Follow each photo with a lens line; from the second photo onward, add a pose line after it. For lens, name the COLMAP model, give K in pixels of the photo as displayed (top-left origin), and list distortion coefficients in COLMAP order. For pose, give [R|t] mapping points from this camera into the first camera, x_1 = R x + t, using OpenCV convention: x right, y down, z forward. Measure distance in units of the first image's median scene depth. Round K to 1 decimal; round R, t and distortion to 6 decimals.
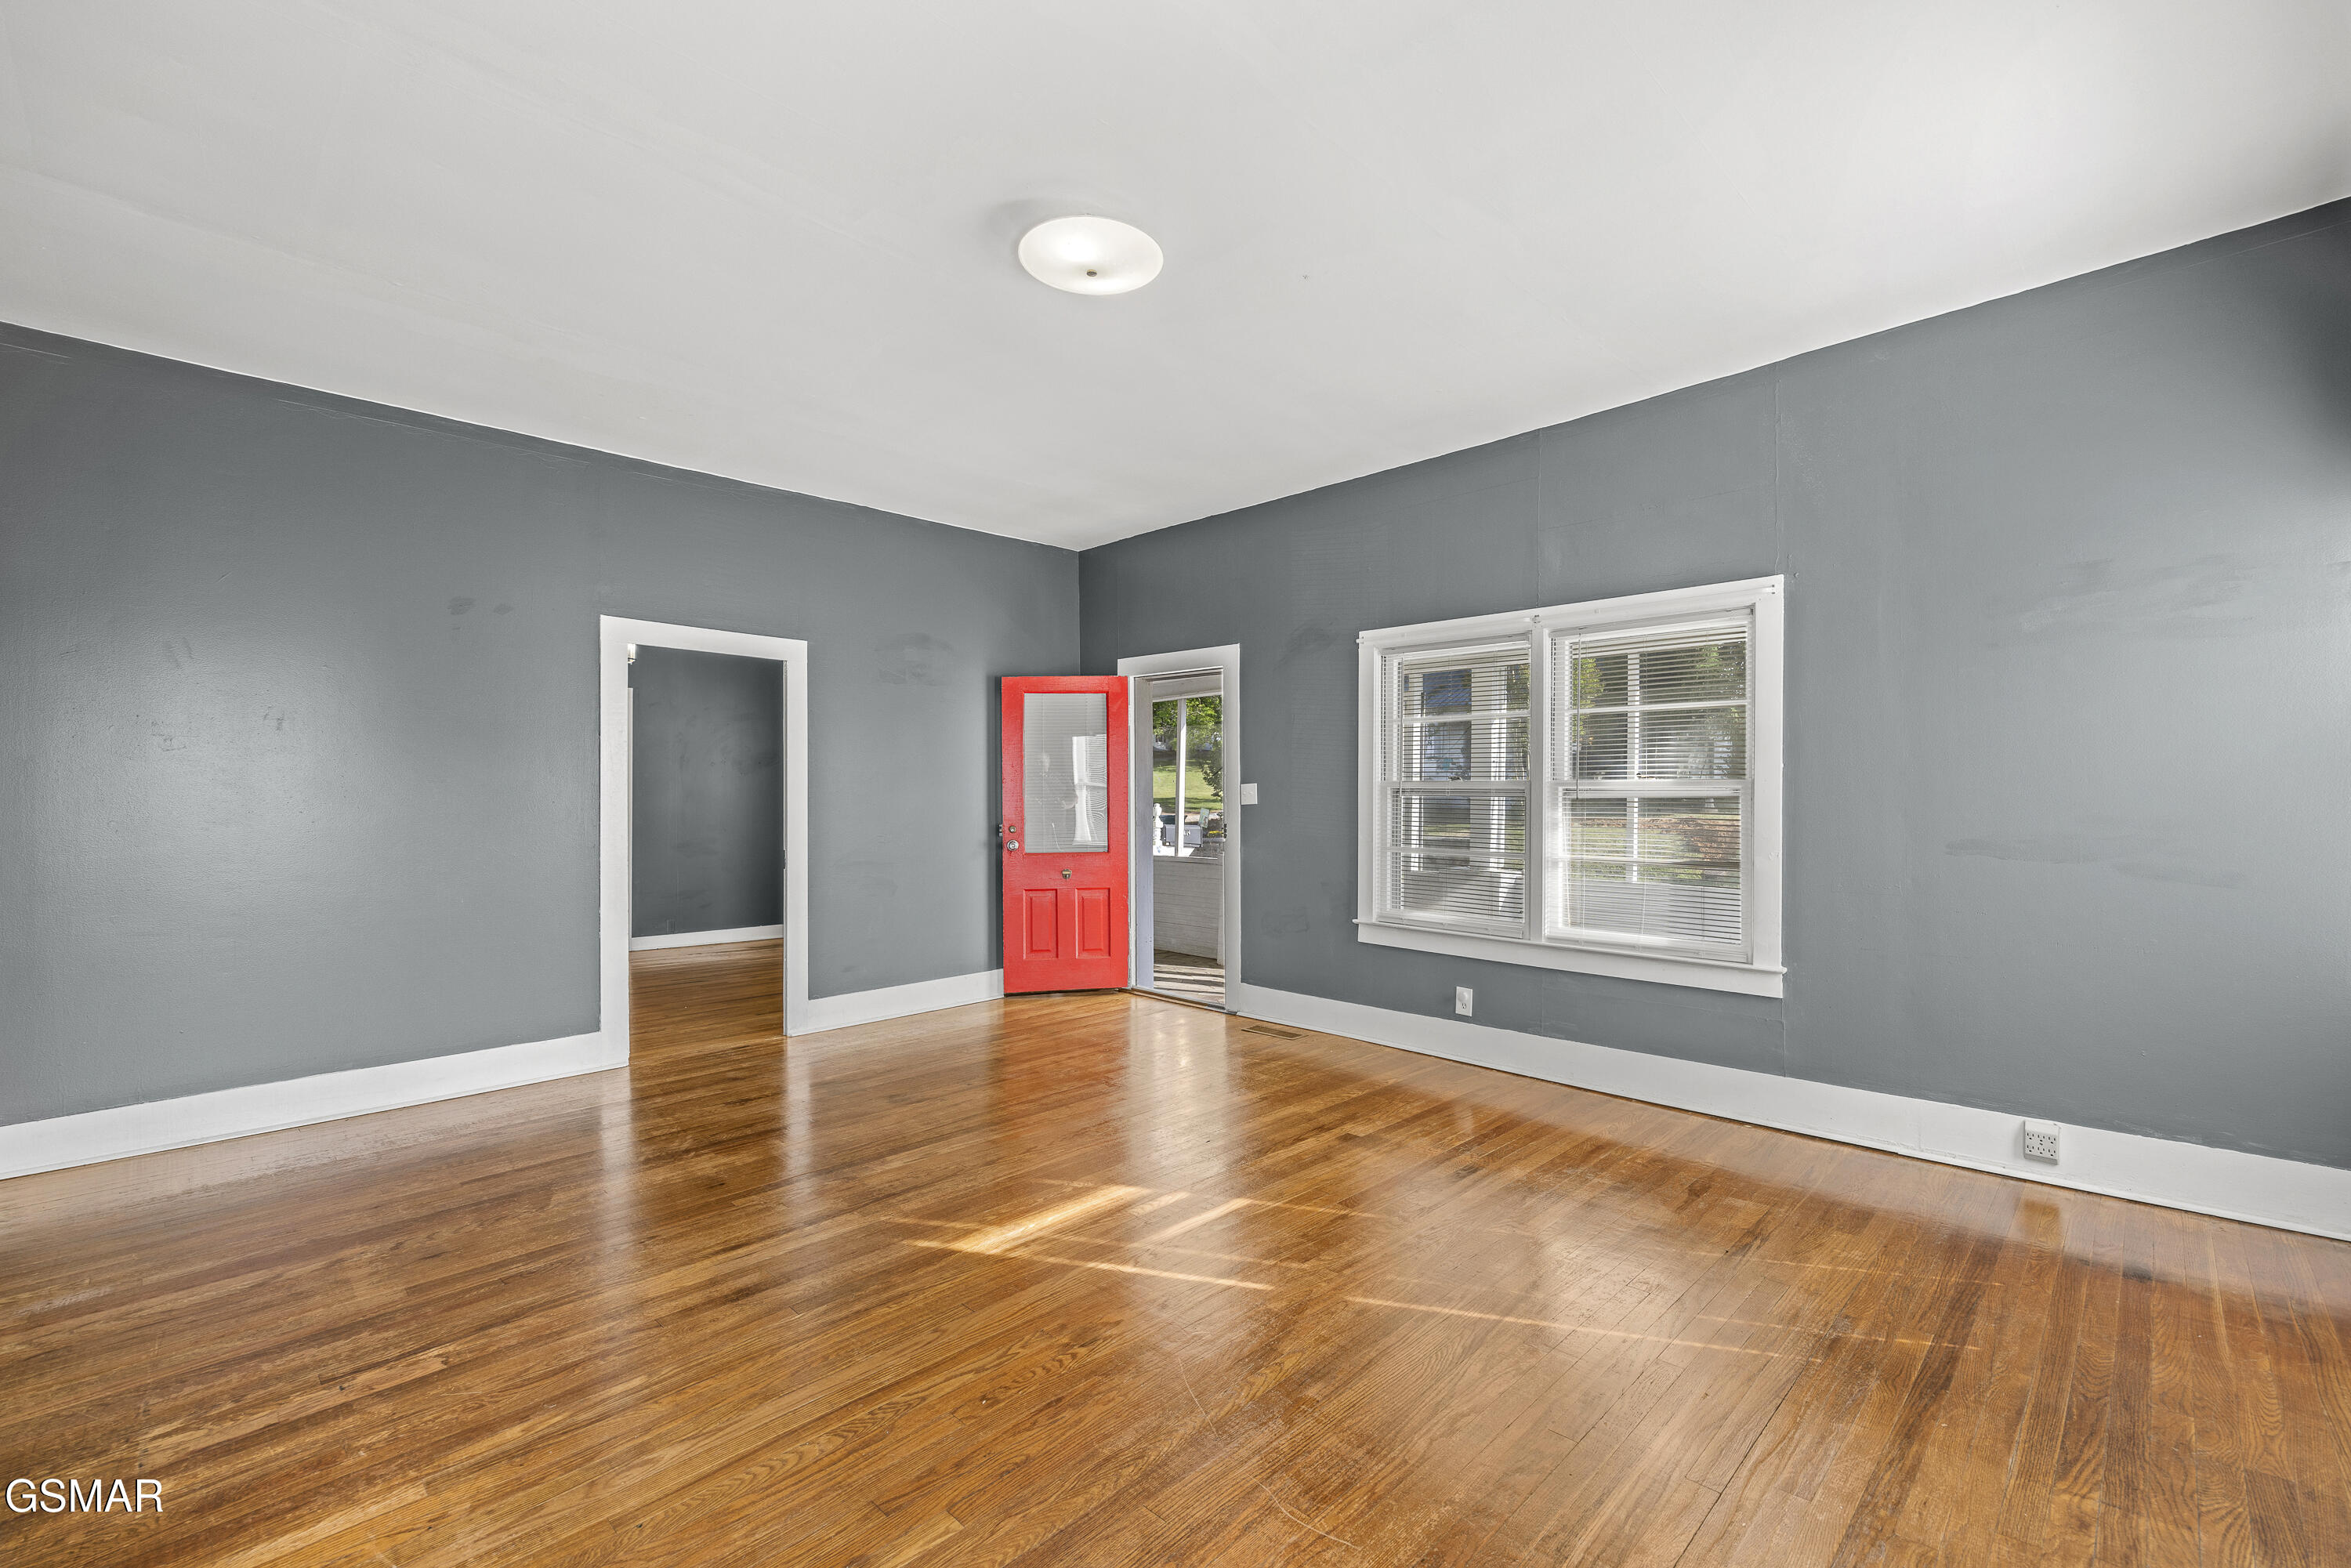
lens RADIAL K [[987.2, 0, 1177.3], [0, 987.2, 792.7], [0, 0, 1]] dist [-0.004278, -0.000044]
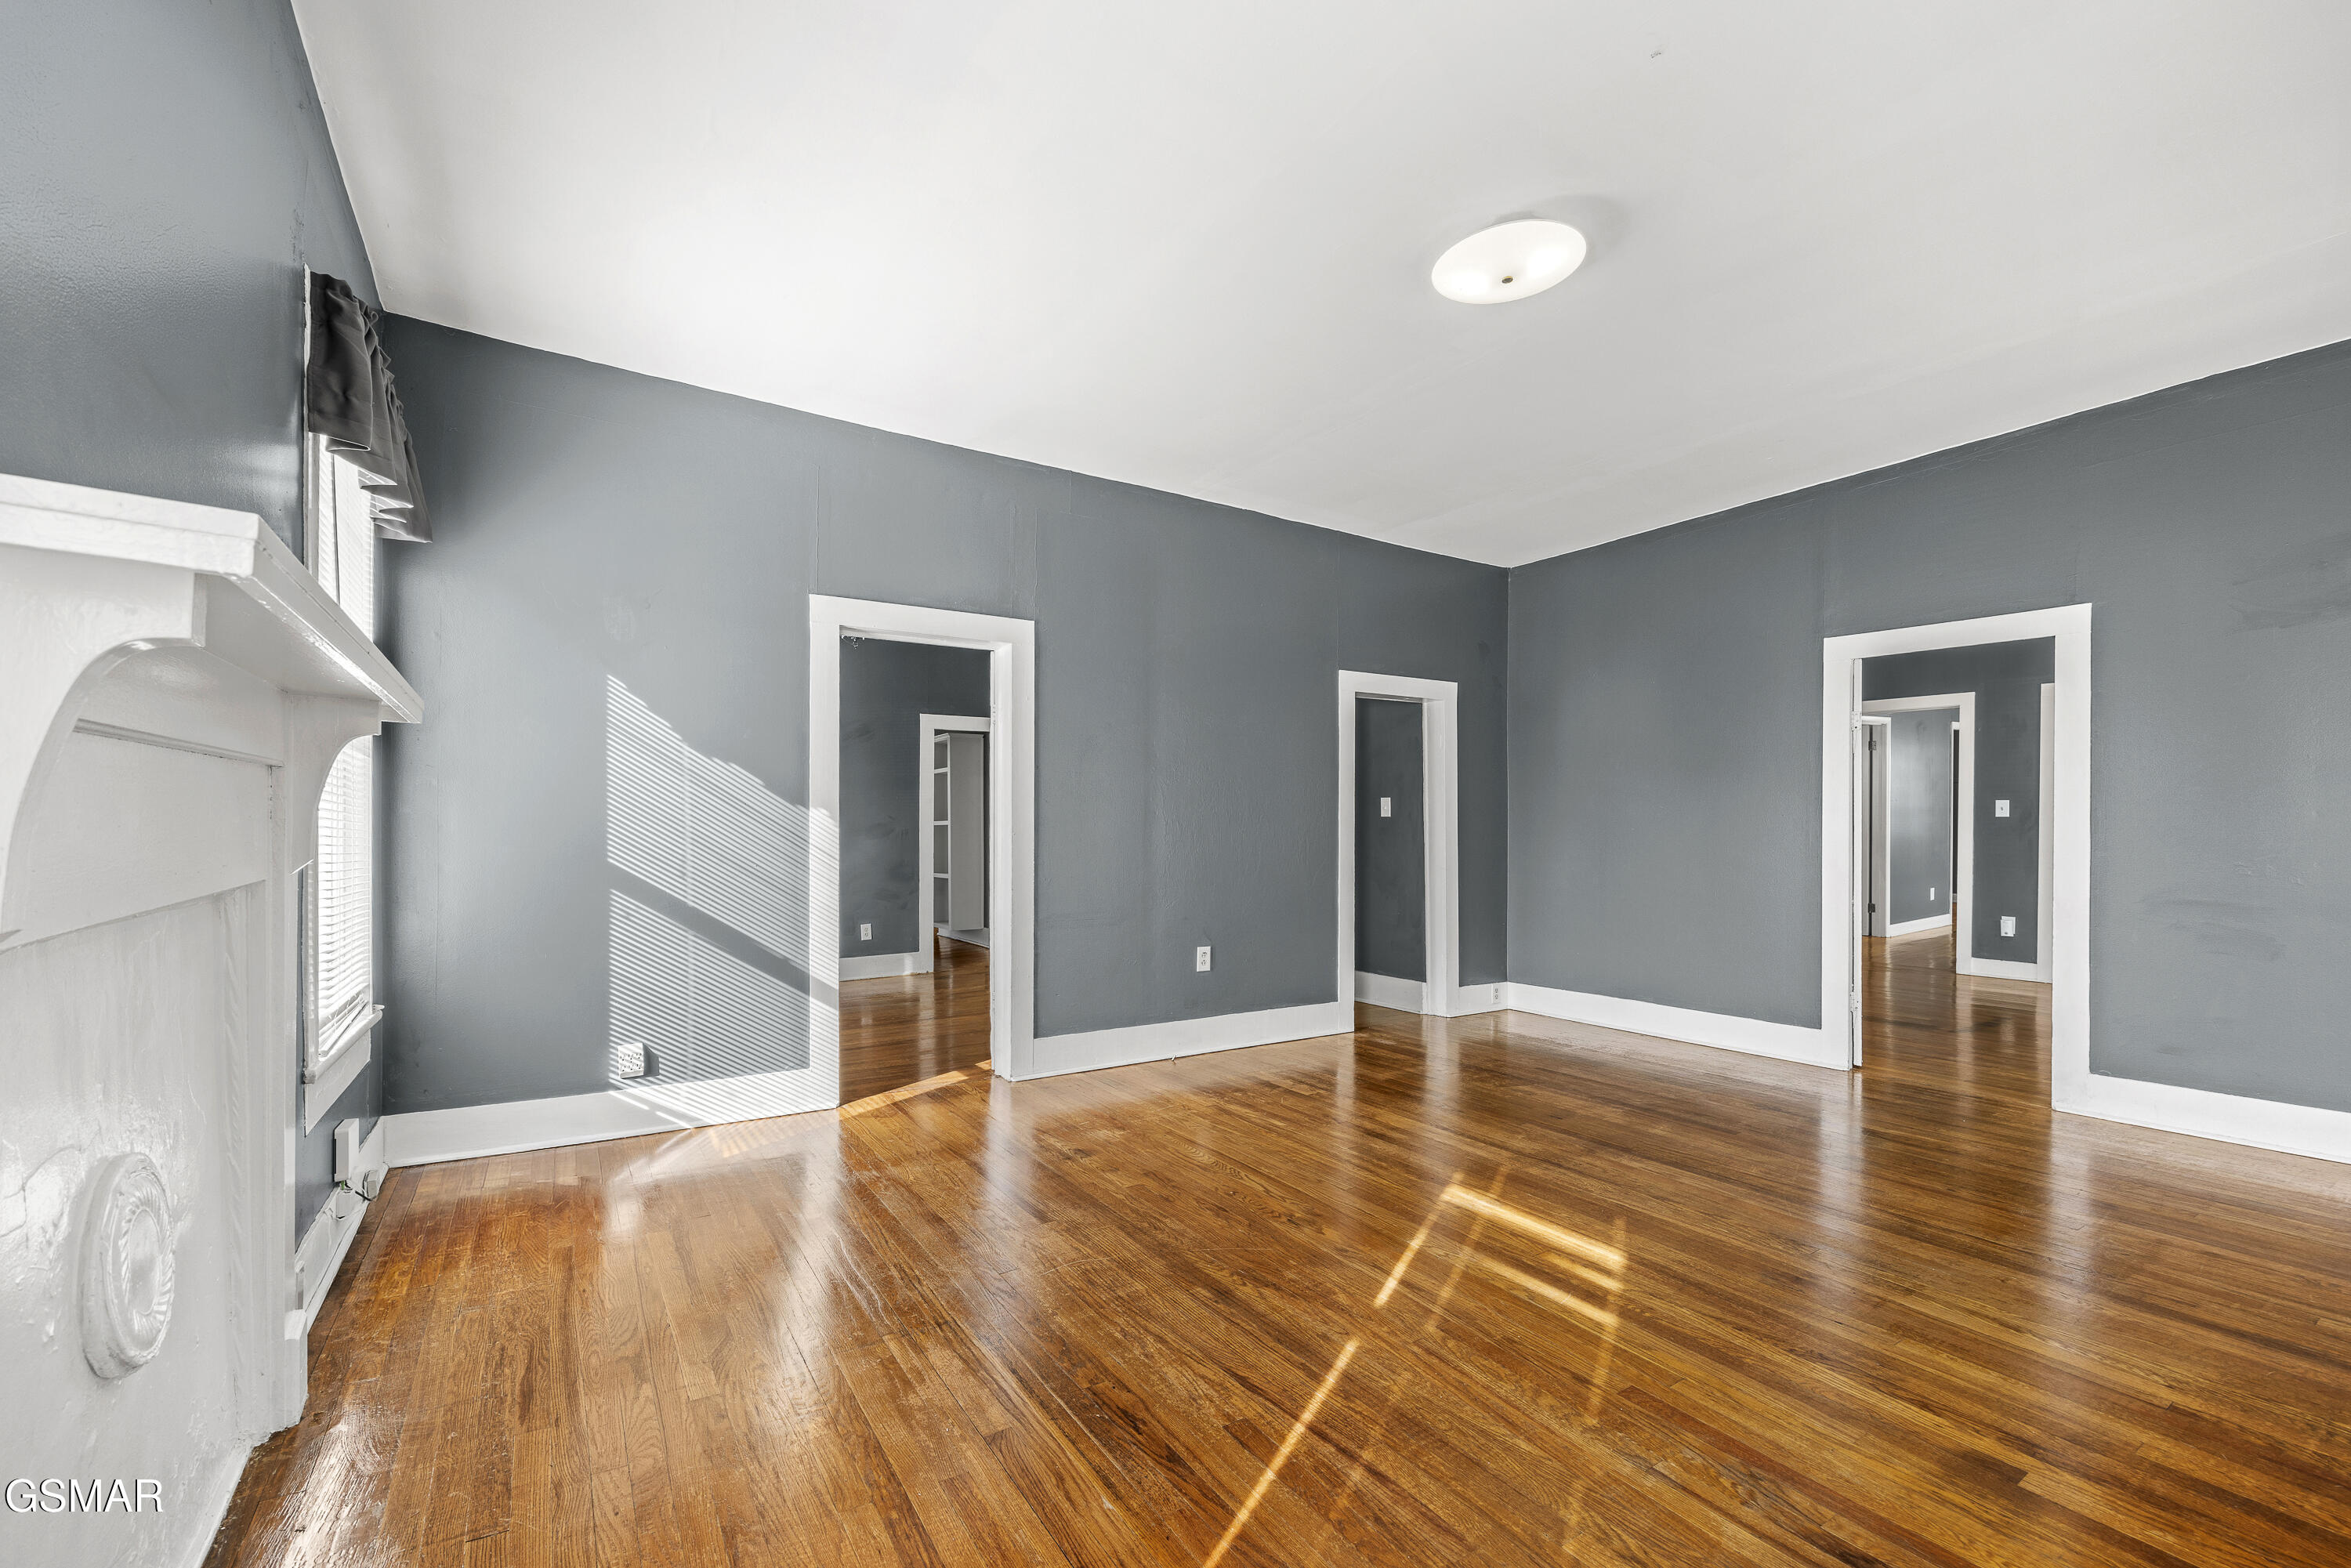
lens RADIAL K [[960.2, 0, 1173.5], [0, 960.2, 823.2], [0, 0, 1]] dist [-0.003757, 0.000794]
pose [[-0.213601, 0.004571, -0.976910, 0.639829], [0.012787, 0.999916, 0.001882, 0.008385], [0.976837, -0.012090, -0.213642, 0.596556]]
